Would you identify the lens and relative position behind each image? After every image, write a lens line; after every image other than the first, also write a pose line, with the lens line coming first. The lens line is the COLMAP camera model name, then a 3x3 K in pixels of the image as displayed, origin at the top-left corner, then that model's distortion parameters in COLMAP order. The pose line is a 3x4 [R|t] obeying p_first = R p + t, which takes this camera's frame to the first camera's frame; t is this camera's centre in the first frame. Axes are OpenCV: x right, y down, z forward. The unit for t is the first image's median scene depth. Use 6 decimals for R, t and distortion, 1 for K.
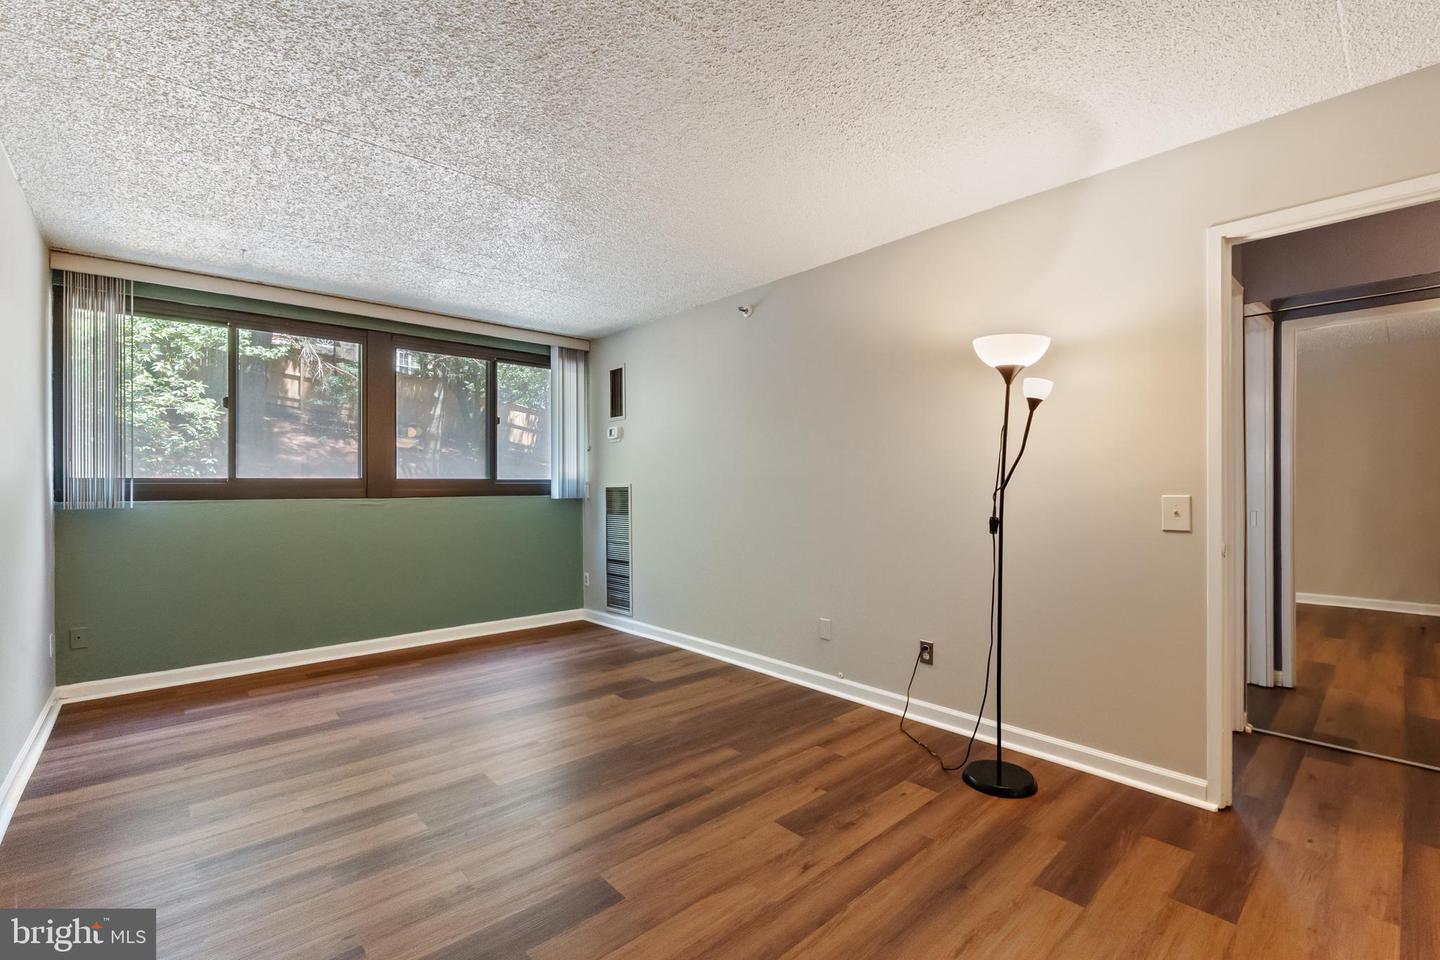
lens RADIAL K [[624.4, 0, 719.3], [0, 624.4, 486.0], [0, 0, 1]] dist [-0.003061, -0.000264]
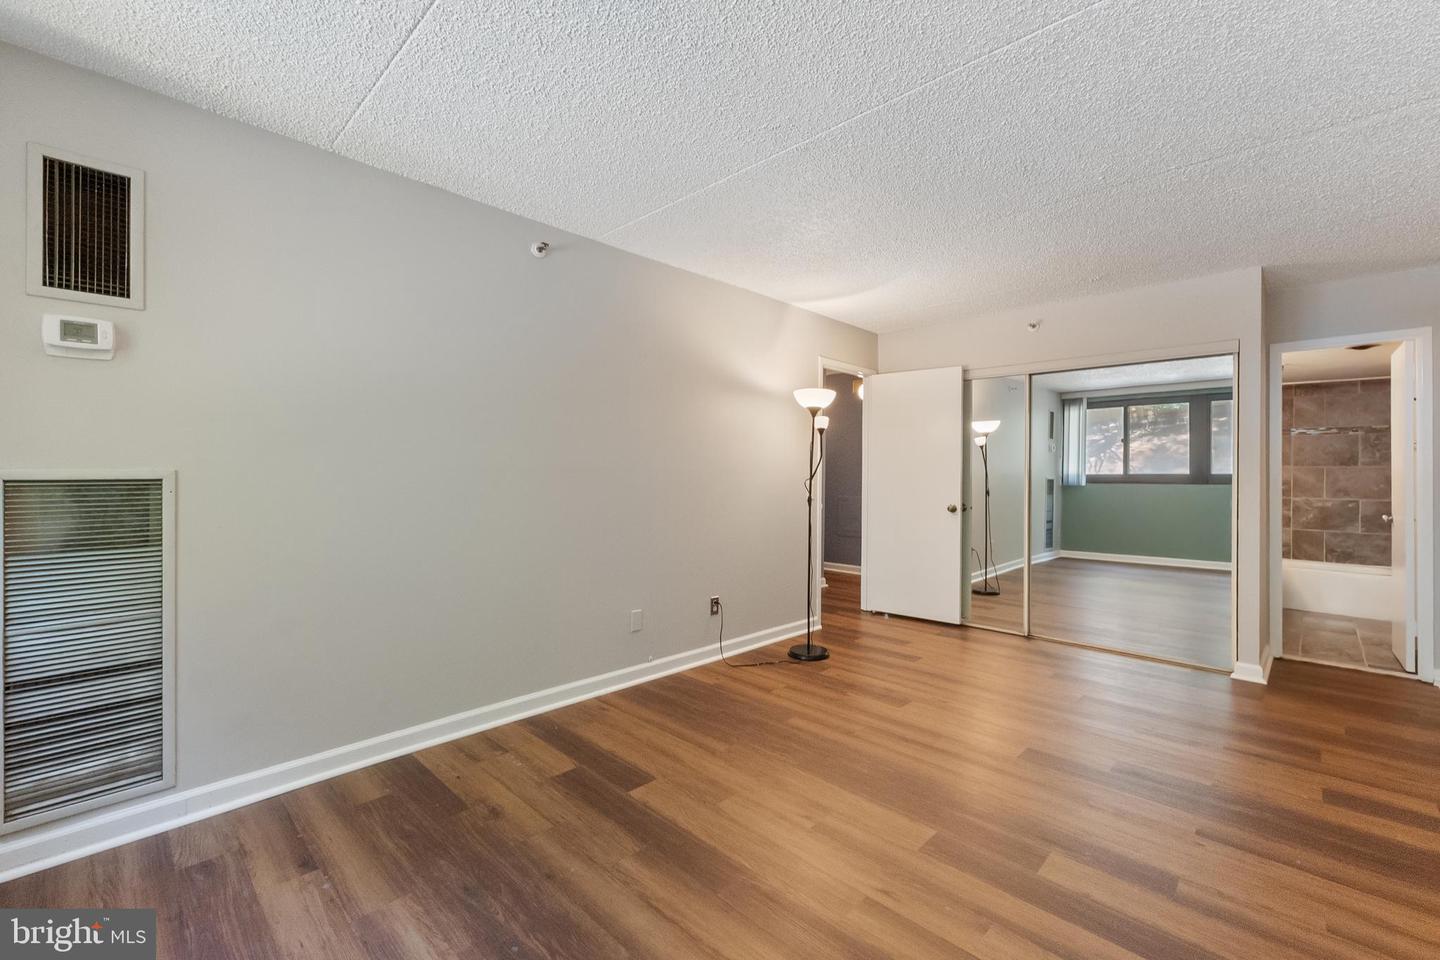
lens RADIAL K [[607.8, 0, 716.6], [0, 607.8, 467.2], [0, 0, 1]] dist [0.000094, 0.000118]
pose [[-0.059704, 0.013668, 0.998123, -0.907665], [-0.004922, 0.999890, -0.013986, -0.002496], [-0.998204, -0.005748, -0.059630, 1.046493]]
